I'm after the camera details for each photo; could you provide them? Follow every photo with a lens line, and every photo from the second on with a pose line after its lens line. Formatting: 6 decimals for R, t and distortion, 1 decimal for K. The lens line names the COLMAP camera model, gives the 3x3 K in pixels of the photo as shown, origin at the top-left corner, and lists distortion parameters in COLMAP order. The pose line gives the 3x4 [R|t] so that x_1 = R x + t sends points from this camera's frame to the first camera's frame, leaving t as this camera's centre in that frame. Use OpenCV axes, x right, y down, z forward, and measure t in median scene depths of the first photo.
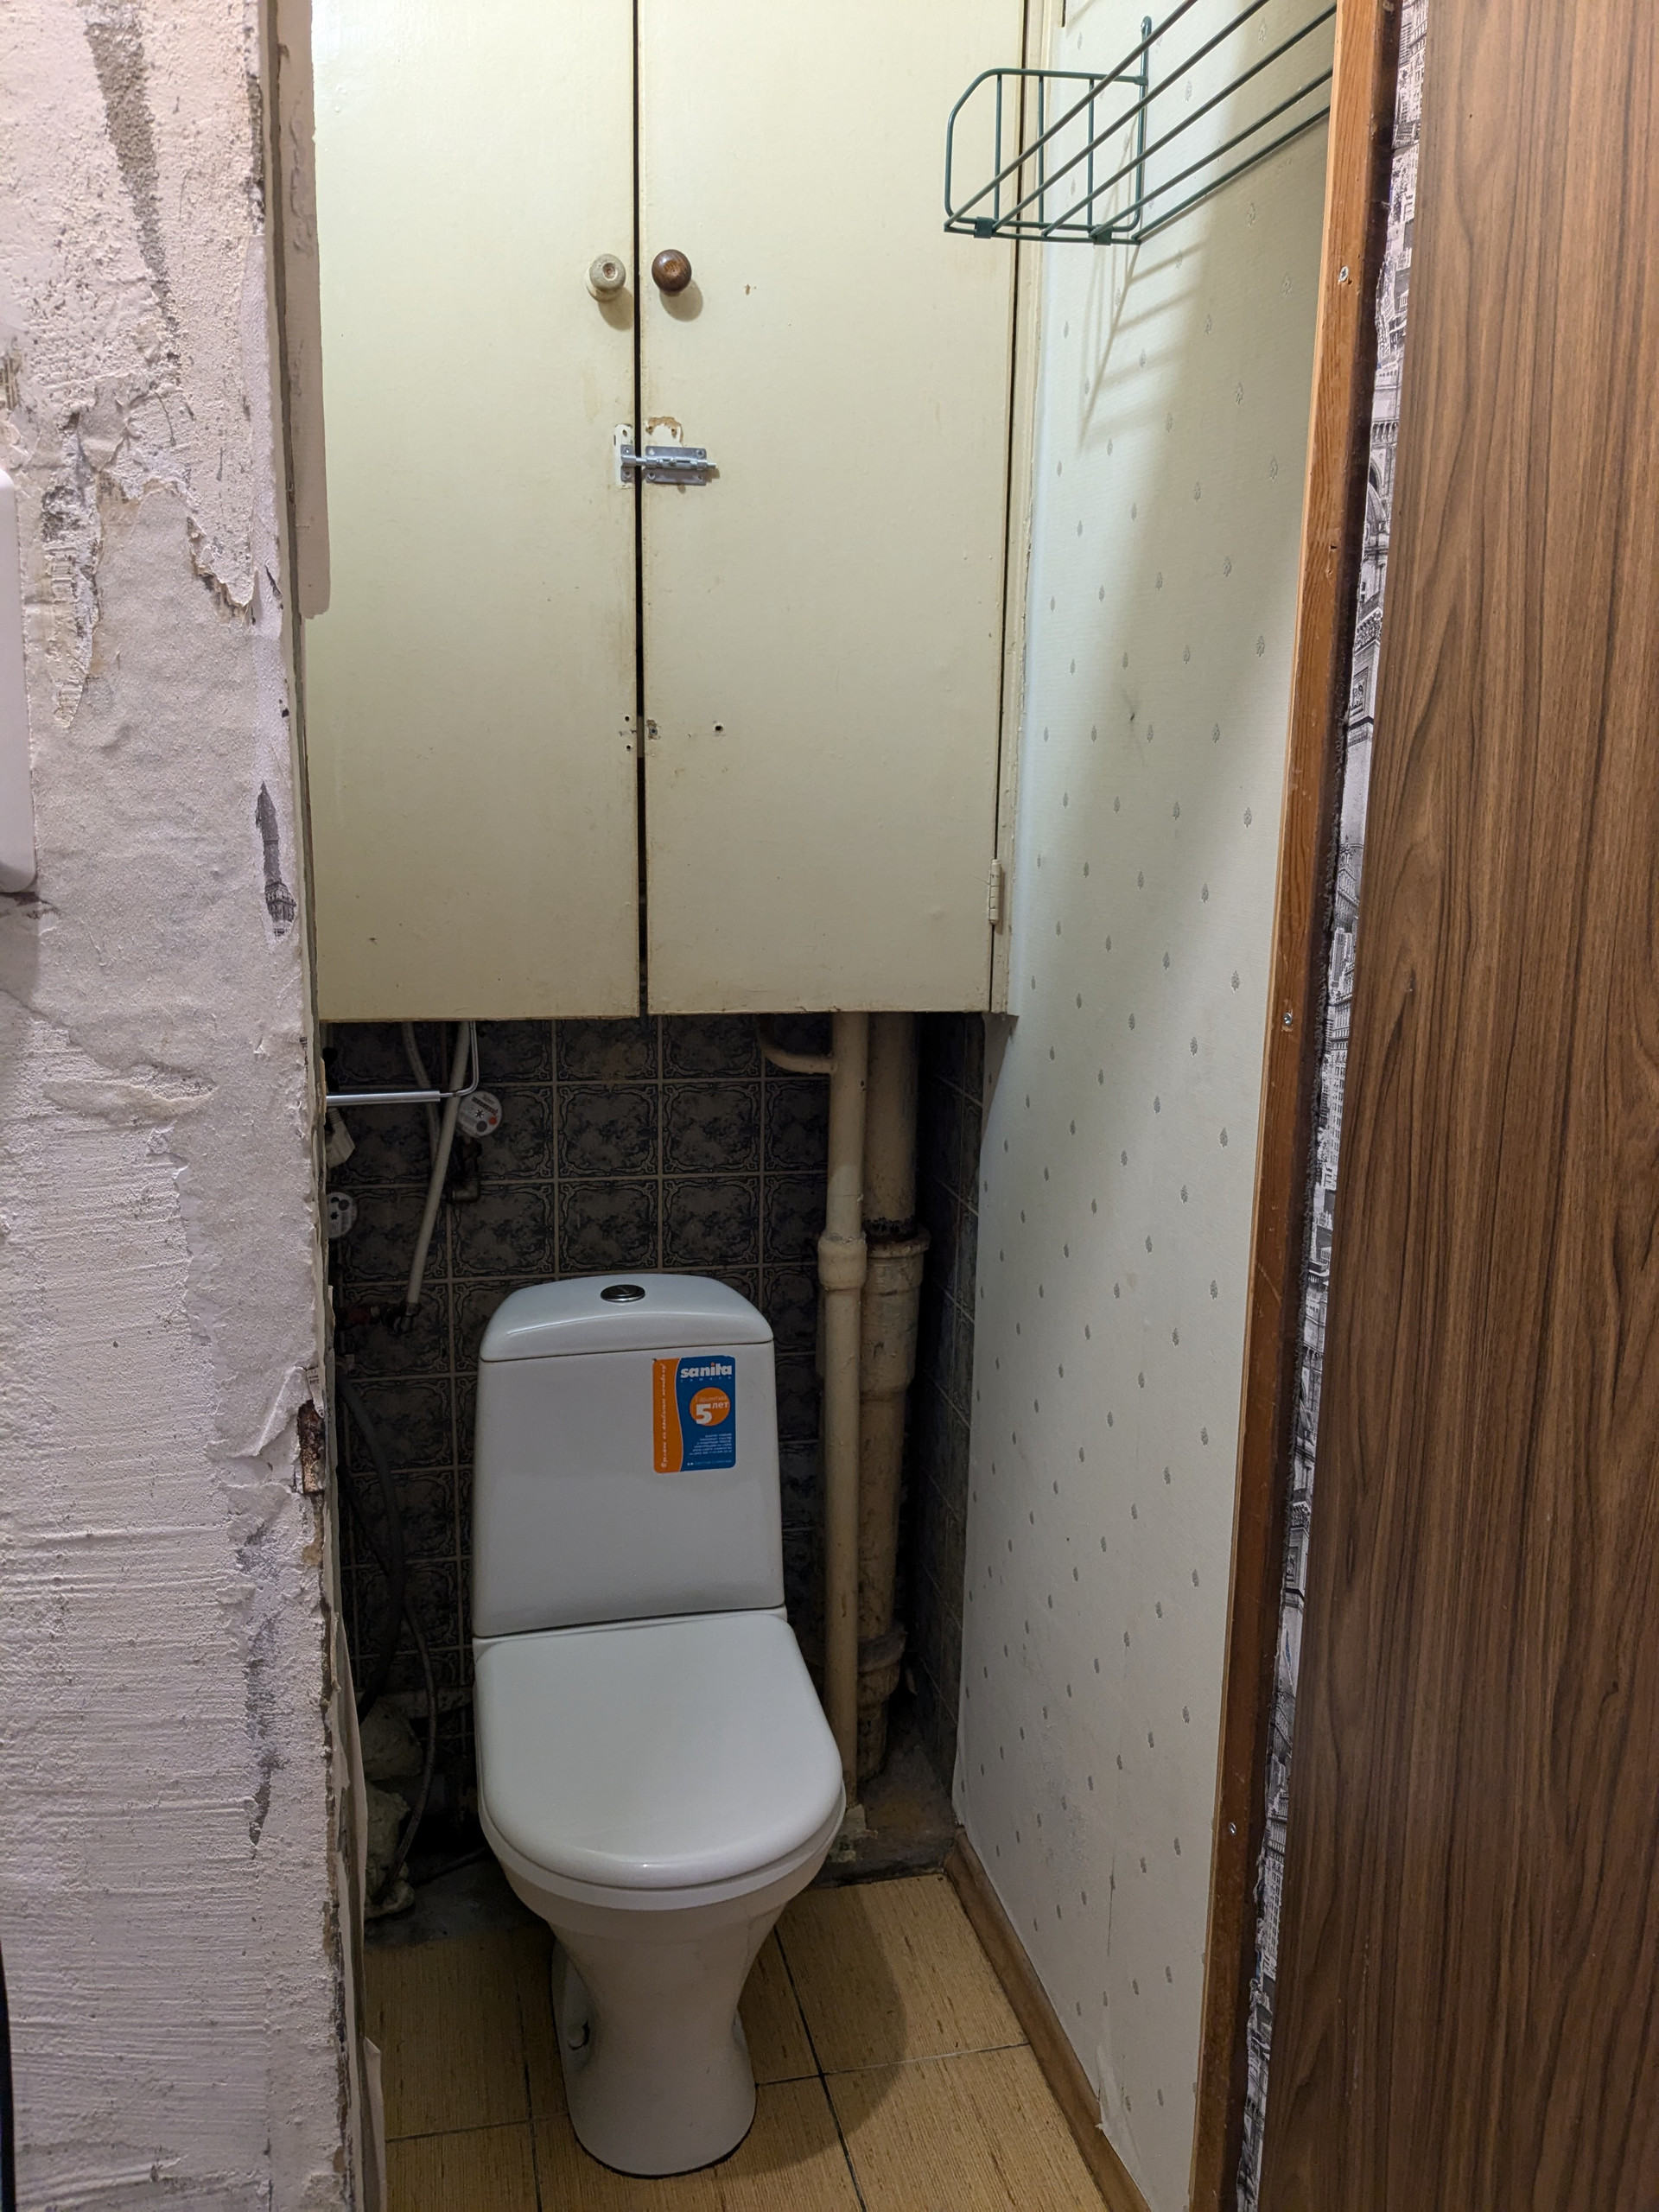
lens RADIAL K [[1770.6, 0, 824.3], [0, 1770.6, 1103.3], [0, 0, 1]] dist [0.026045, -0.062283]
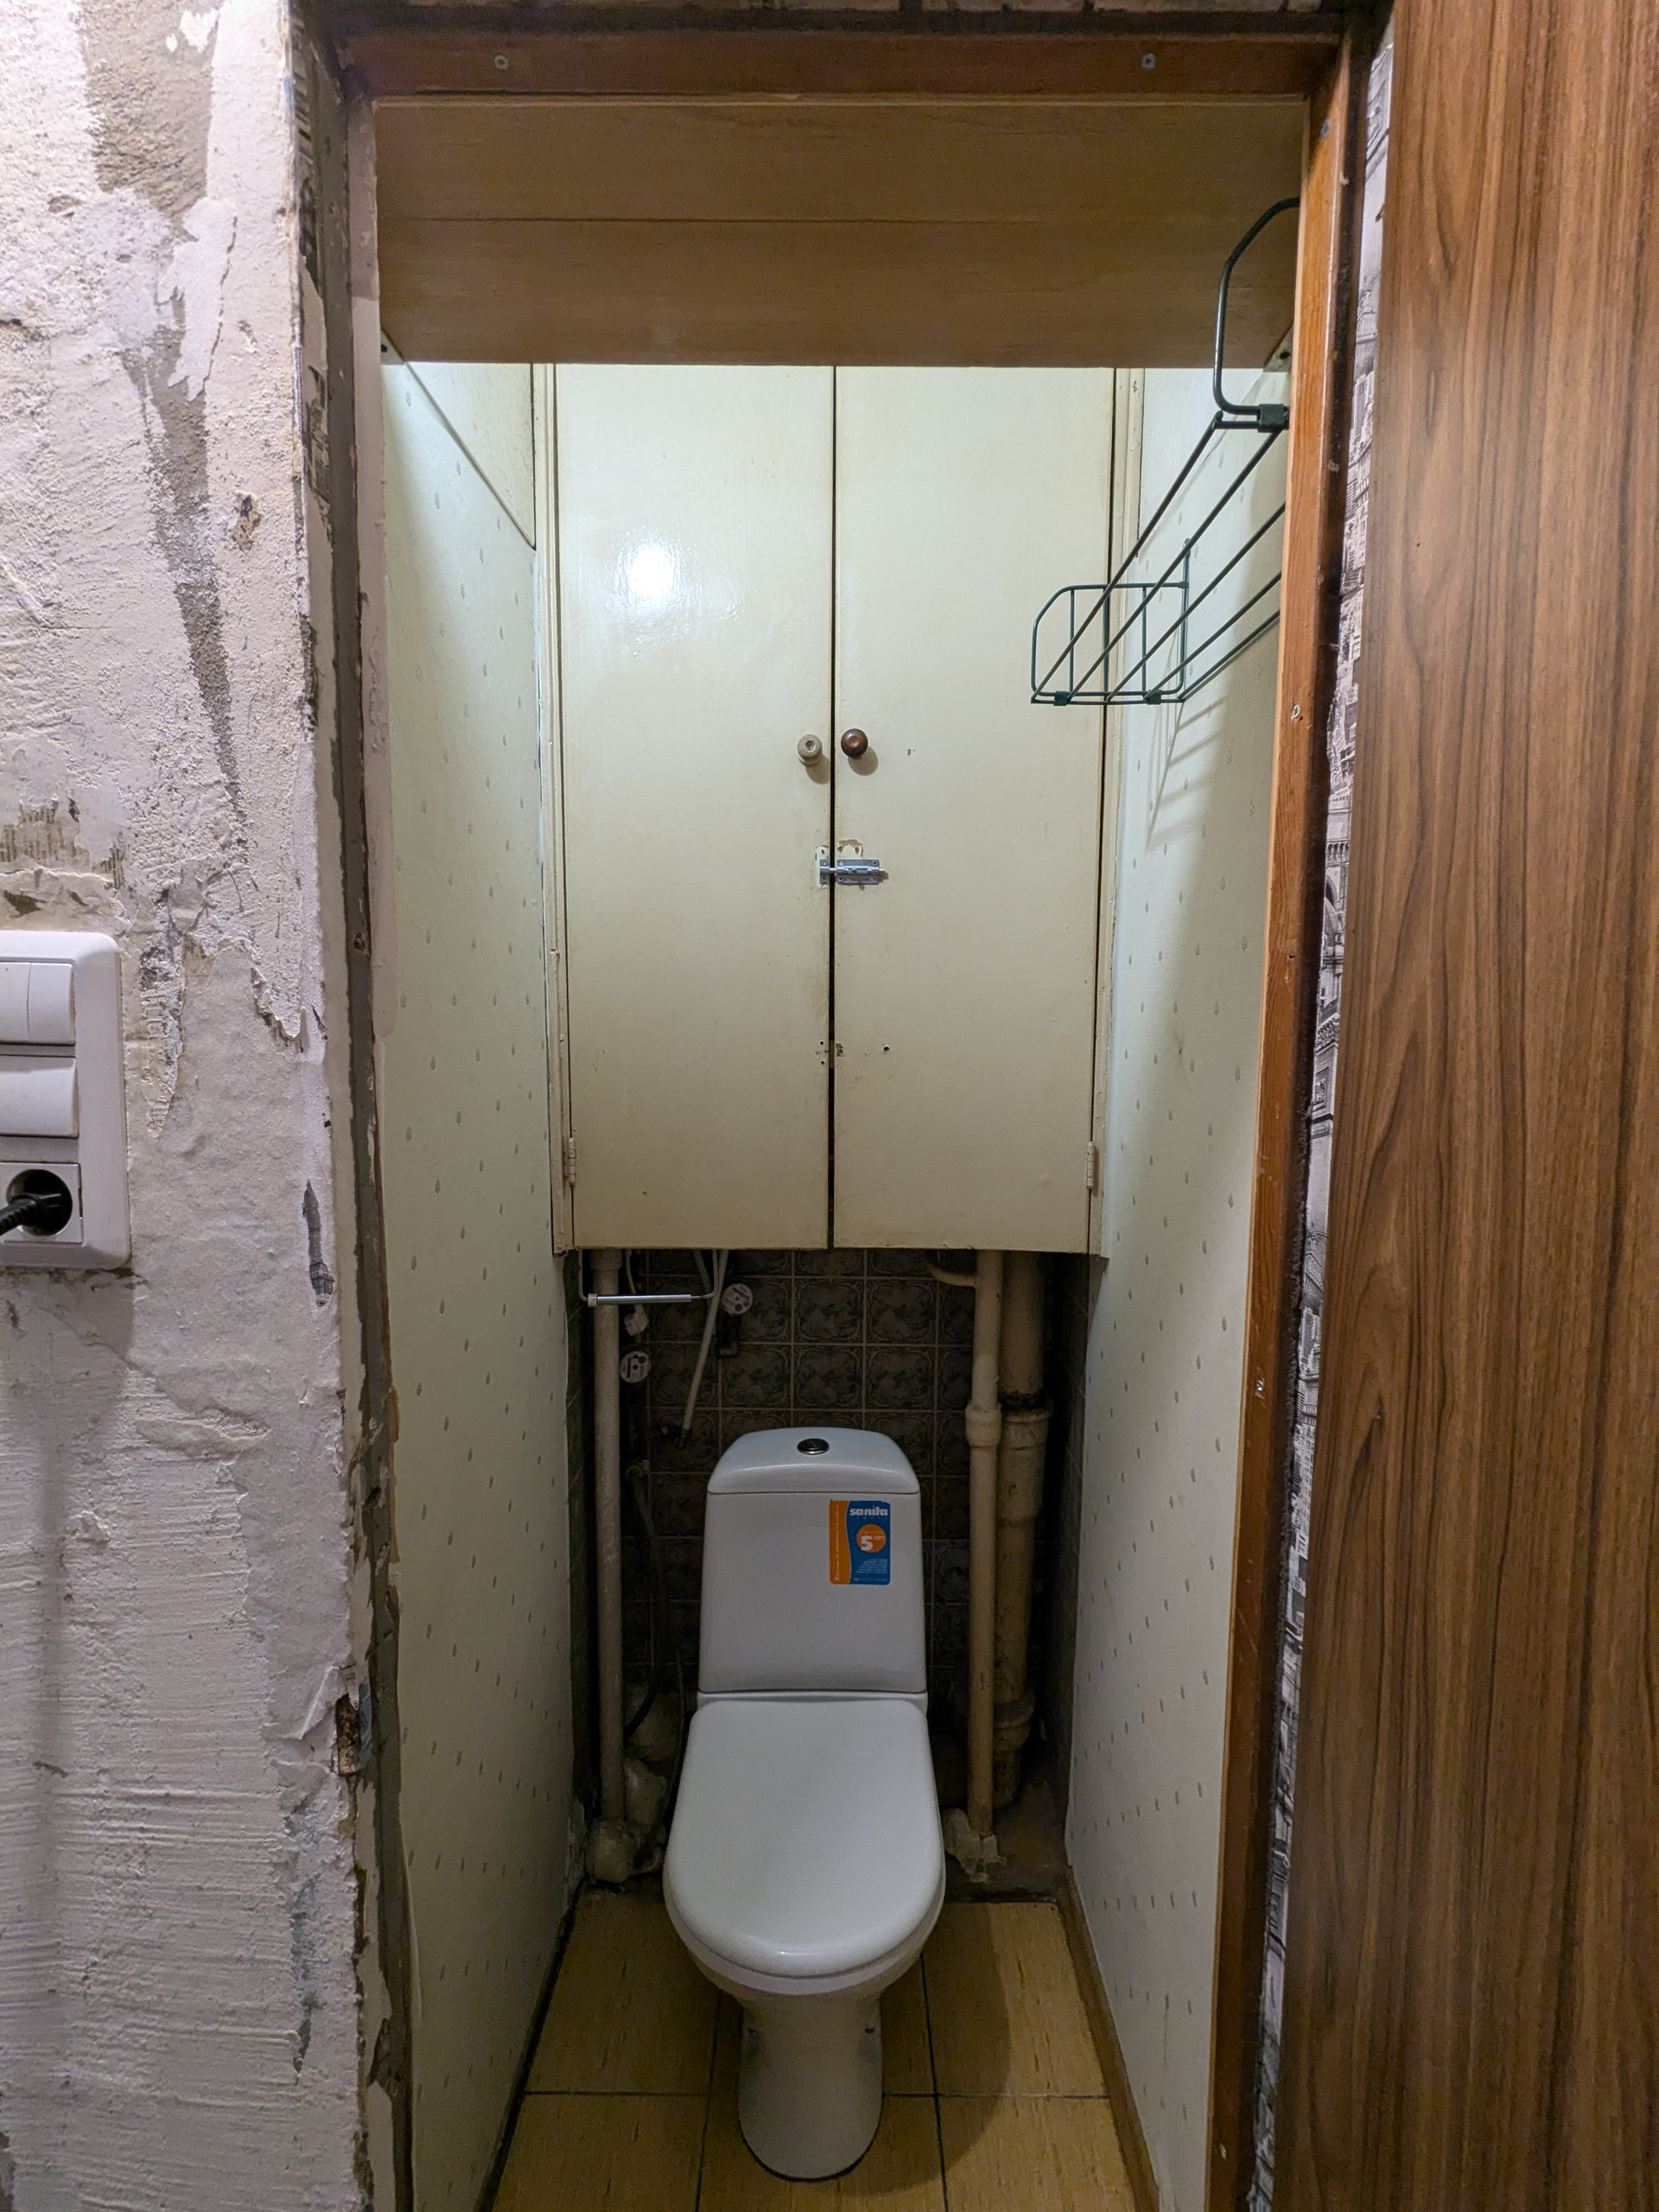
lens RADIAL K [[1042.7, 0, 837.4], [0, 1042.7, 1097.5], [0, 0, 1]] dist [-0.005887, 0.003949]
pose [[0.974545, 0.013412, -0.223793, 0.158847], [-0.037680, 0.993808, -0.104525, -0.150388], [0.221005, 0.110297, 0.969016, 0.335077]]
